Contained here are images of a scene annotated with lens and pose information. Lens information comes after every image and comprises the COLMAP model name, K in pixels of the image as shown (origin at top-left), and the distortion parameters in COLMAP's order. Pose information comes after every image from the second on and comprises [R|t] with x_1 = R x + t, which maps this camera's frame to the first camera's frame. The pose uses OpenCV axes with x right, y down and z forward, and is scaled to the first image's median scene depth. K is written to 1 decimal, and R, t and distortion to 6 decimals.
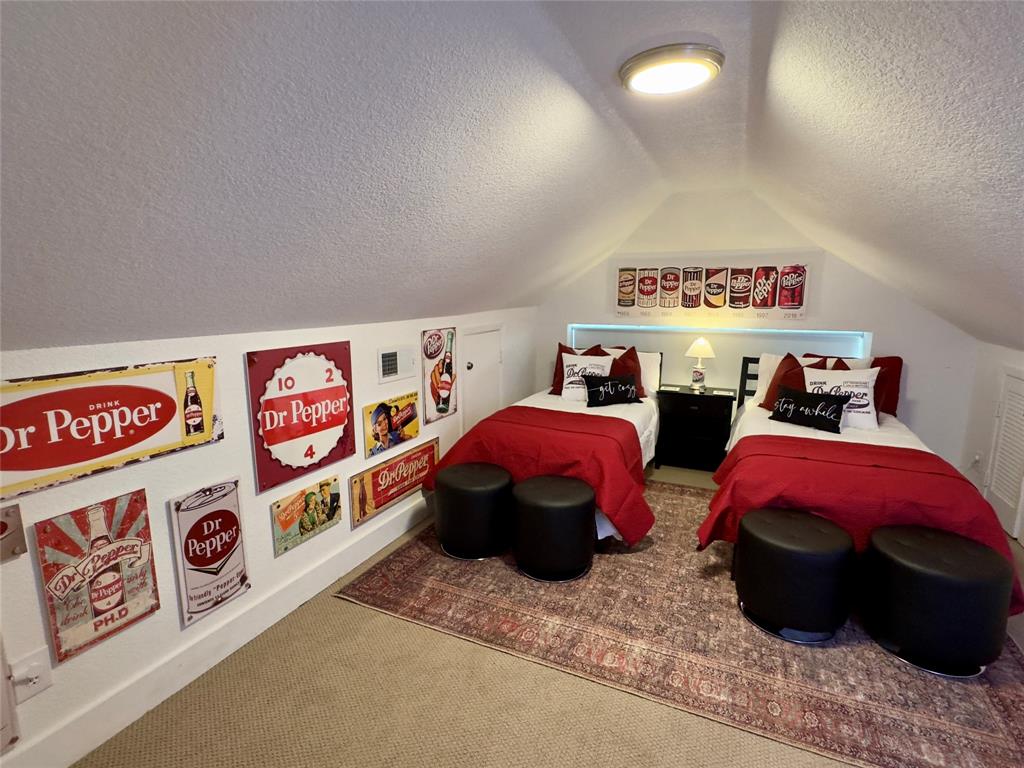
lens RADIAL K [[518.8, 0, 507.9], [0, 518.8, 381.7], [0, 0, 1]] dist [0.001052, 0.001363]
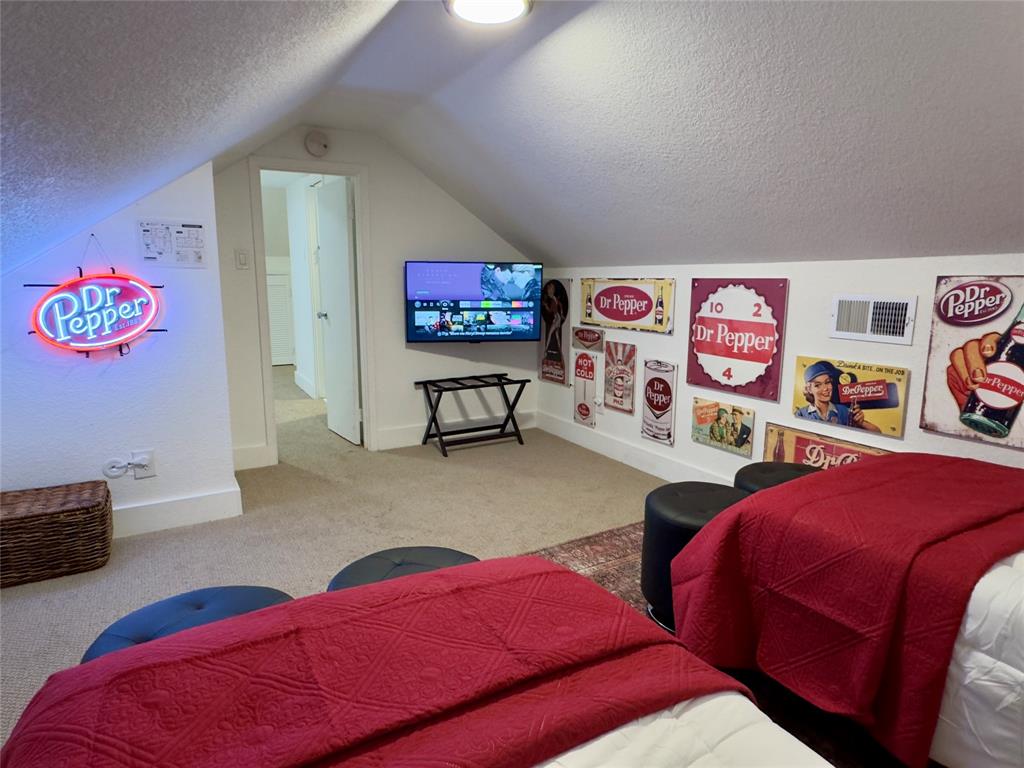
lens RADIAL K [[602.4, 0, 510.5], [0, 602.4, 386.2], [0, 0, 1]] dist [0.000064, 0.001526]
pose [[-0.589165, 0.132470, -0.797080, 0.951682], [-0.143613, 0.953595, 0.264634, -0.118201], [0.795148, 0.270384, -0.542800, 1.342465]]
